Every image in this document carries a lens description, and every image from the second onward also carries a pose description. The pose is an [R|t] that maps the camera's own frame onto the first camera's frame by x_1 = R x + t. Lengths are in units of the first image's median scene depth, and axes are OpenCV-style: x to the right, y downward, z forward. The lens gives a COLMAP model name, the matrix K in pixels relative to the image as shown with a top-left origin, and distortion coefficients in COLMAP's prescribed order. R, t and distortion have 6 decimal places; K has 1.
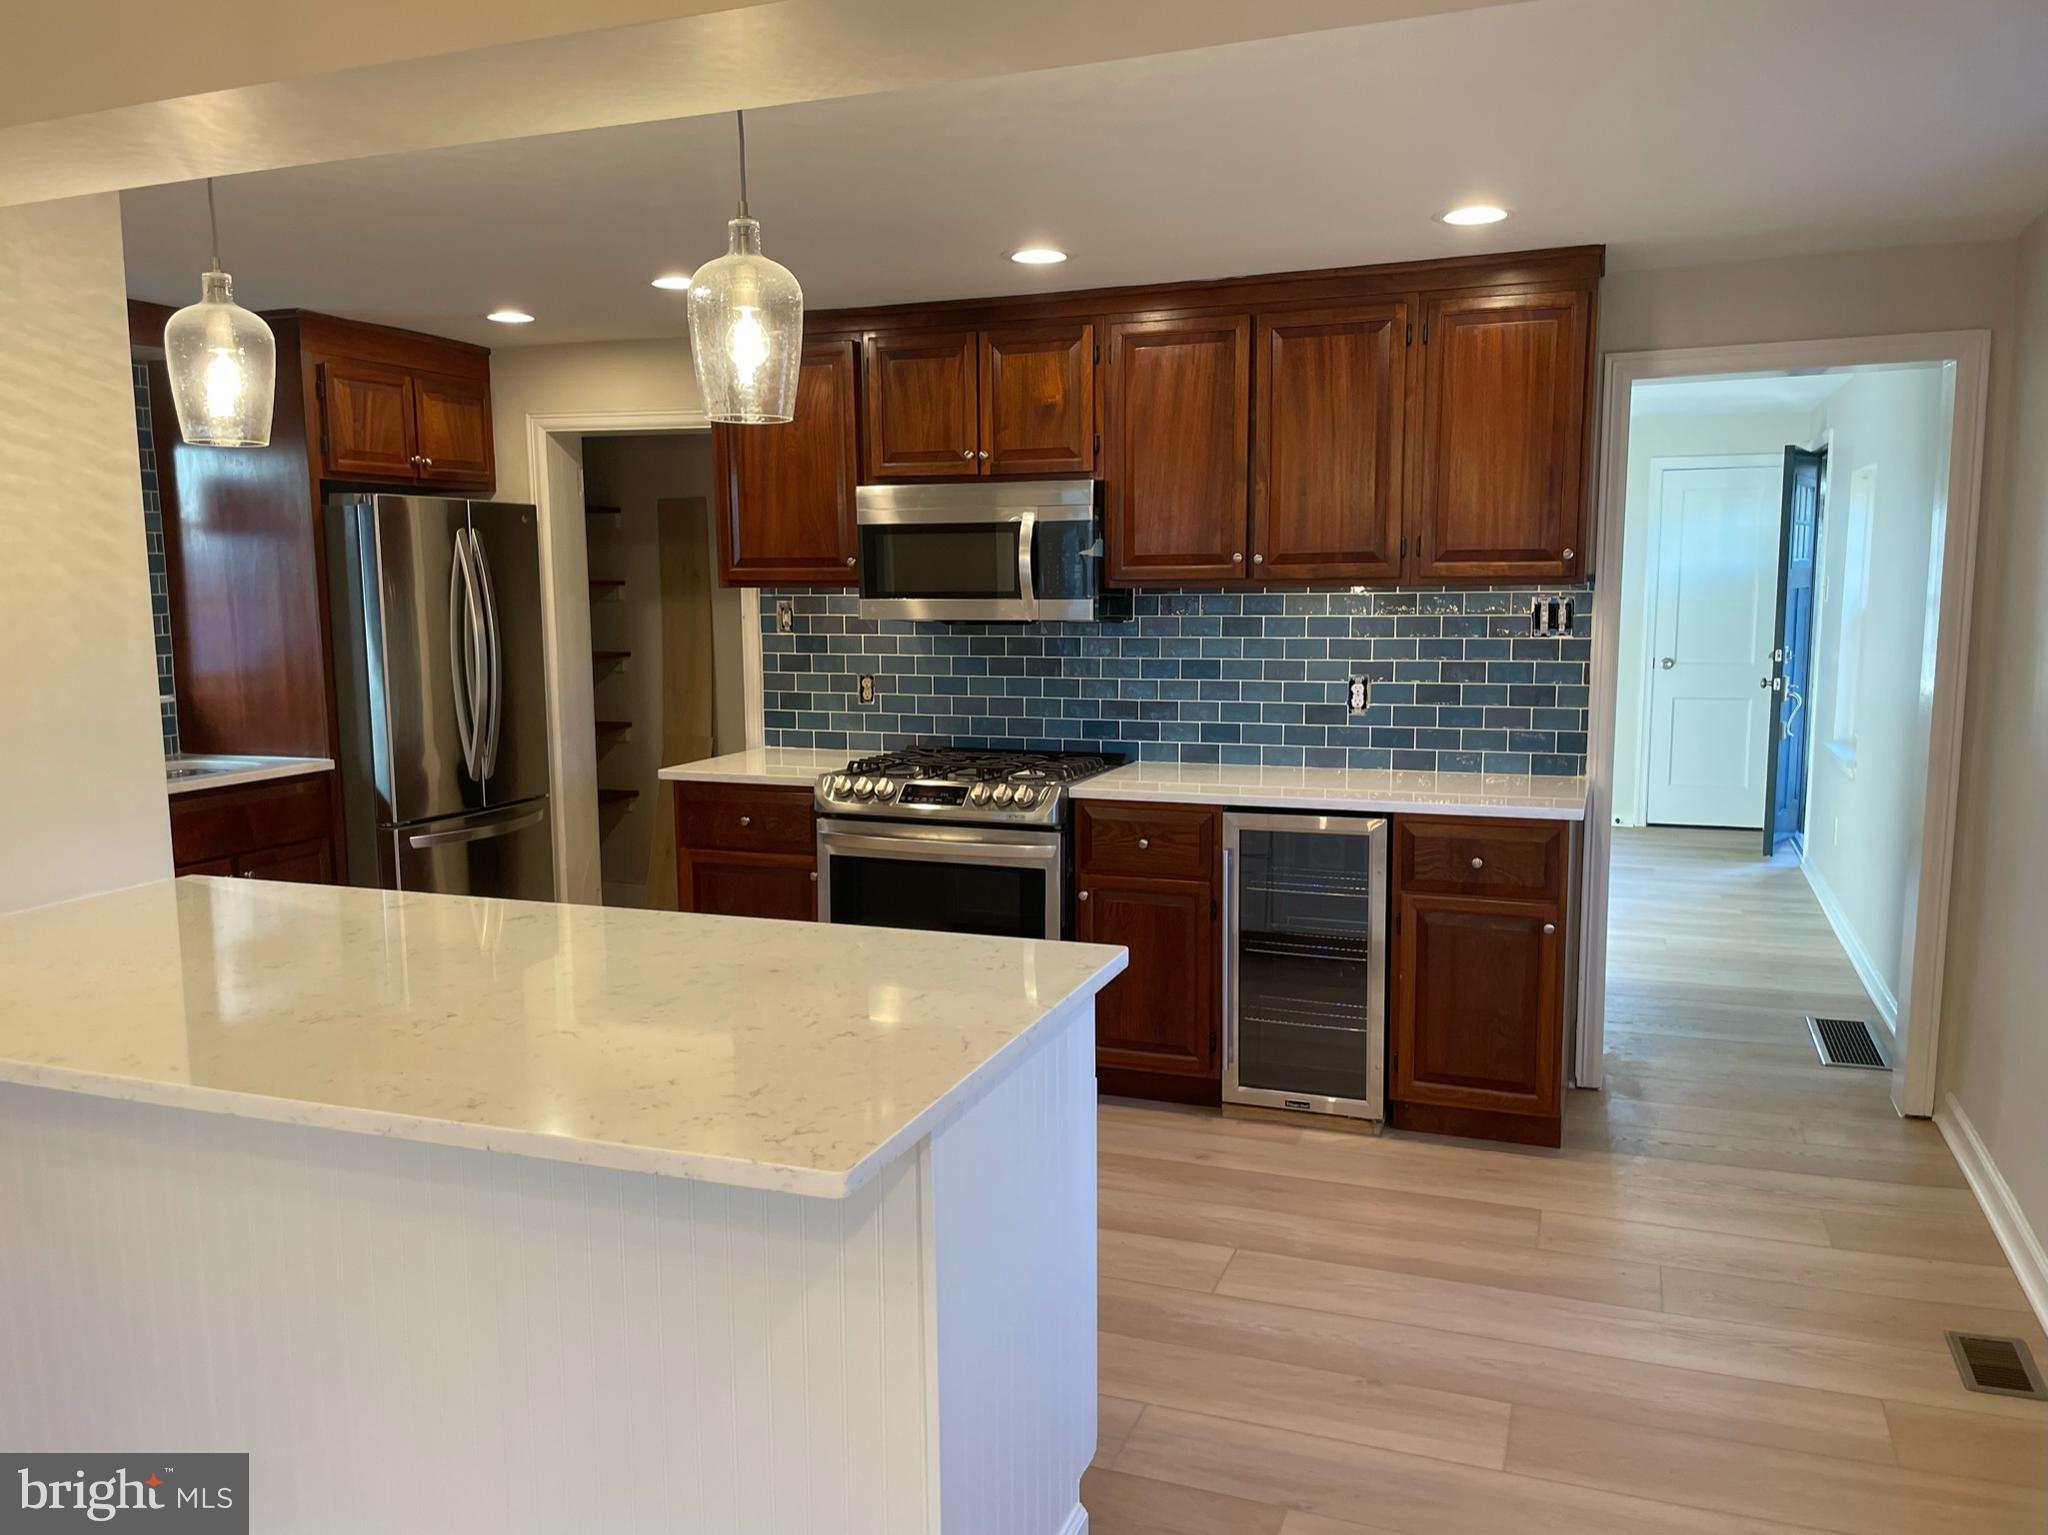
lens RADIAL K [[1568.1, 0, 1024.0], [0, 1568.1, 767.5], [0, 0, 1]] dist [0.171402, -0.291057]
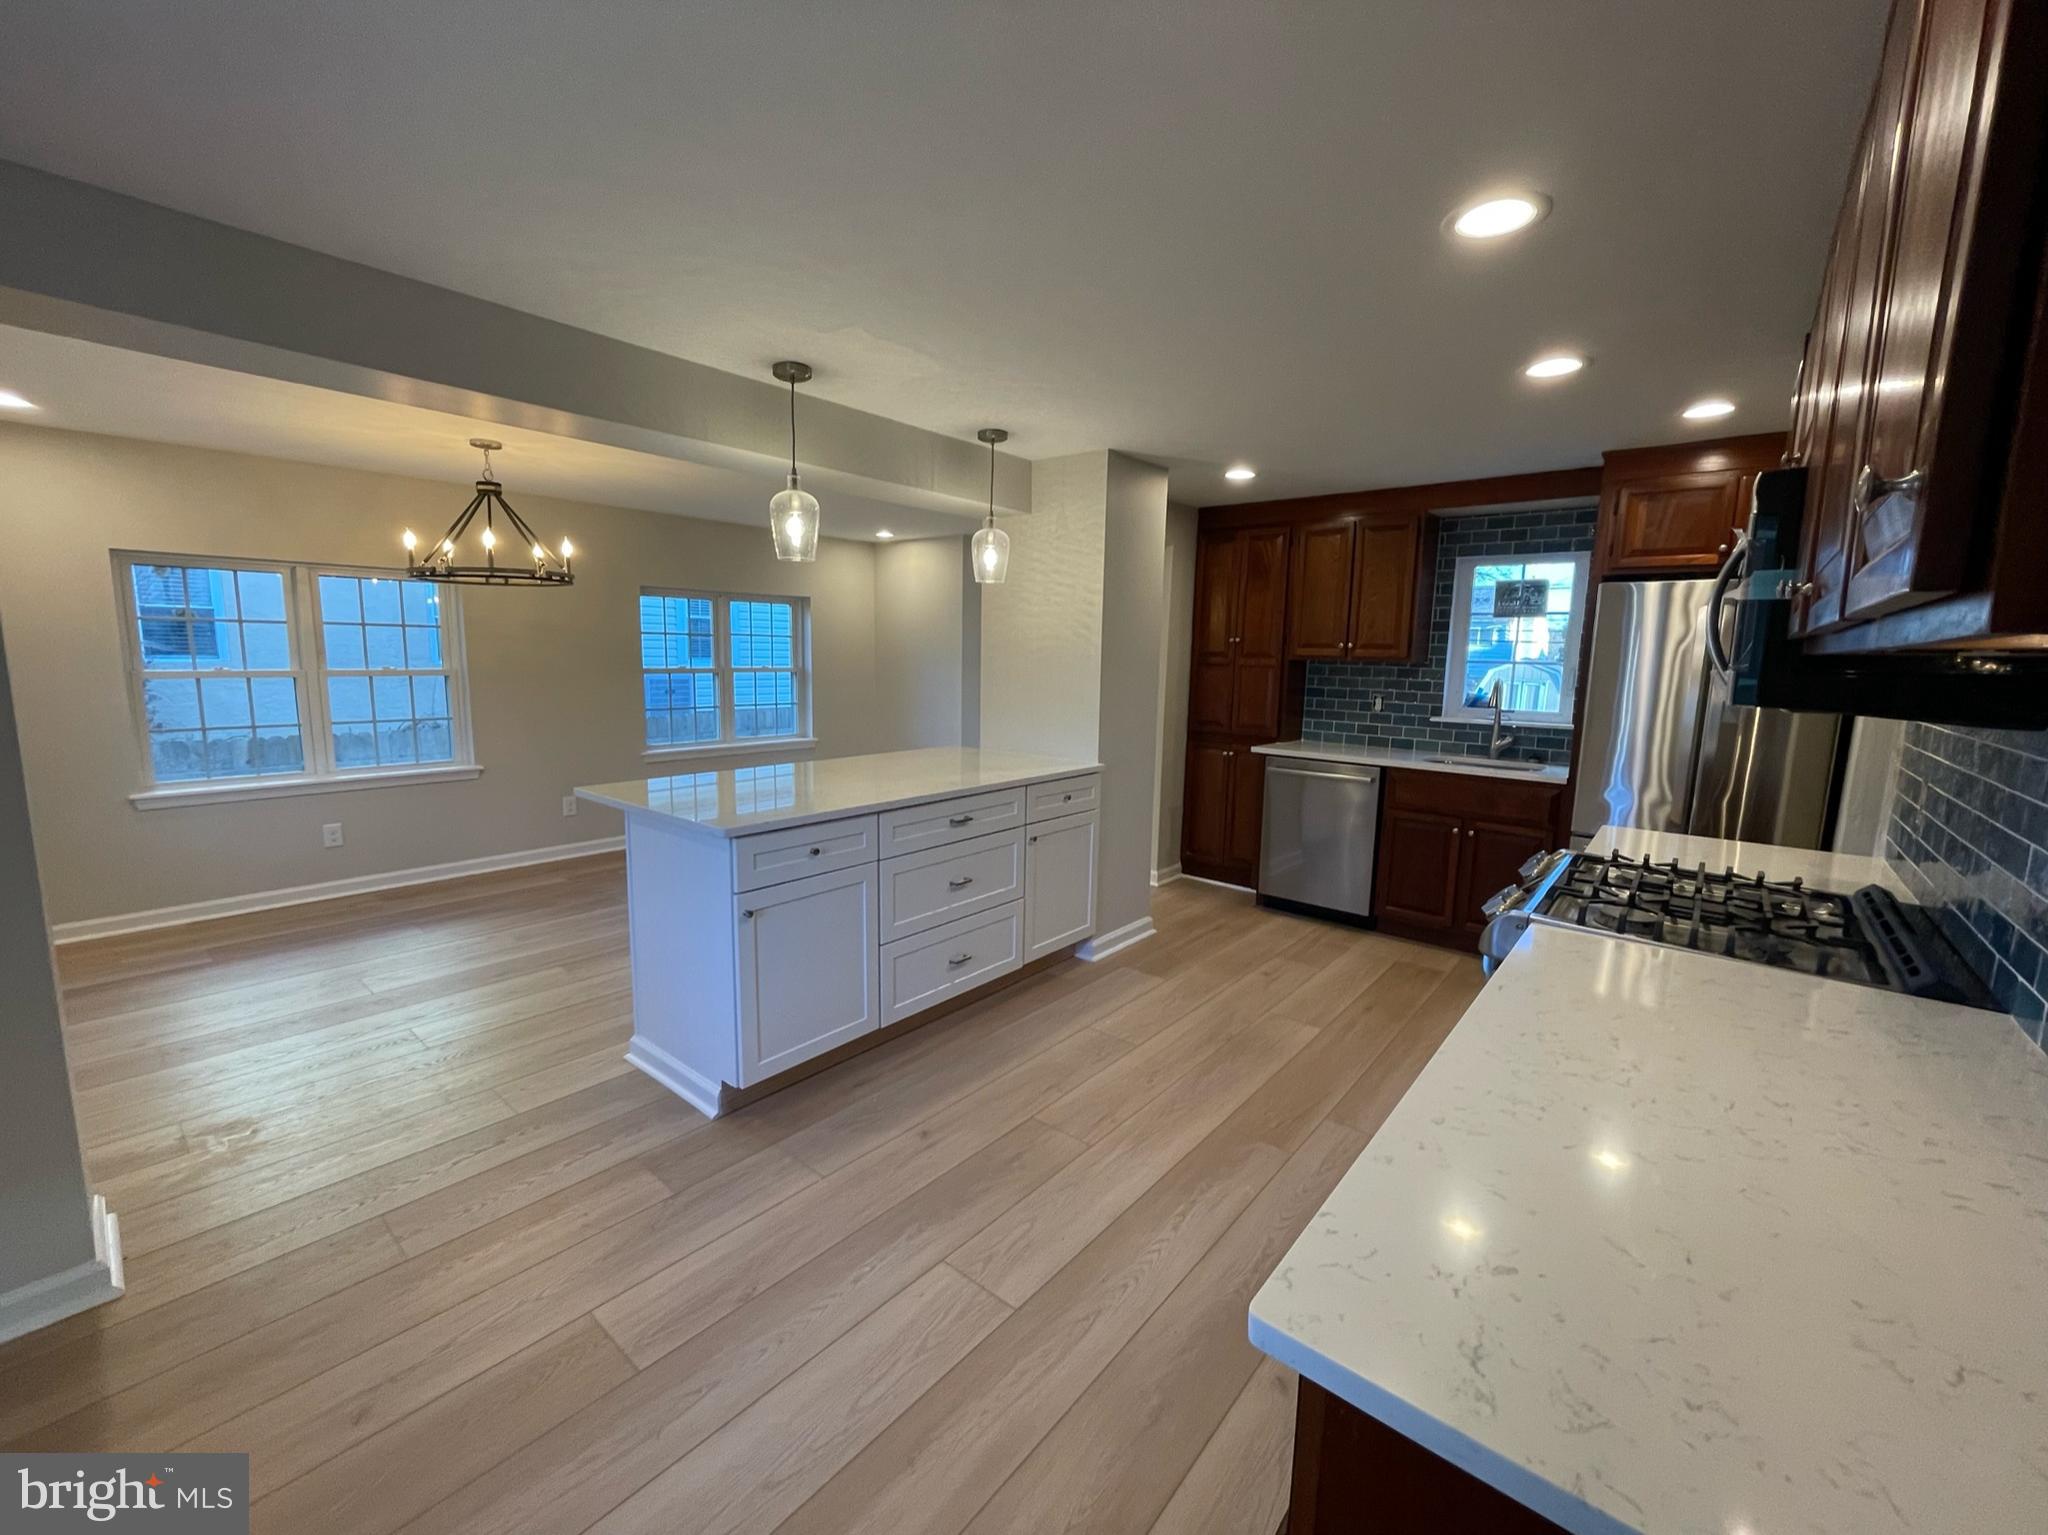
lens RADIAL K [[823.9, 0, 1018.1], [0, 823.9, 764.4], [0, 0, 1]] dist [-0.000961, -0.000065]
pose [[-0.330931, 0.131619, -0.934431, 0.426180], [-0.131154, 0.974199, 0.183669, -0.091141], [0.934496, 0.183336, -0.305131, 0.825645]]
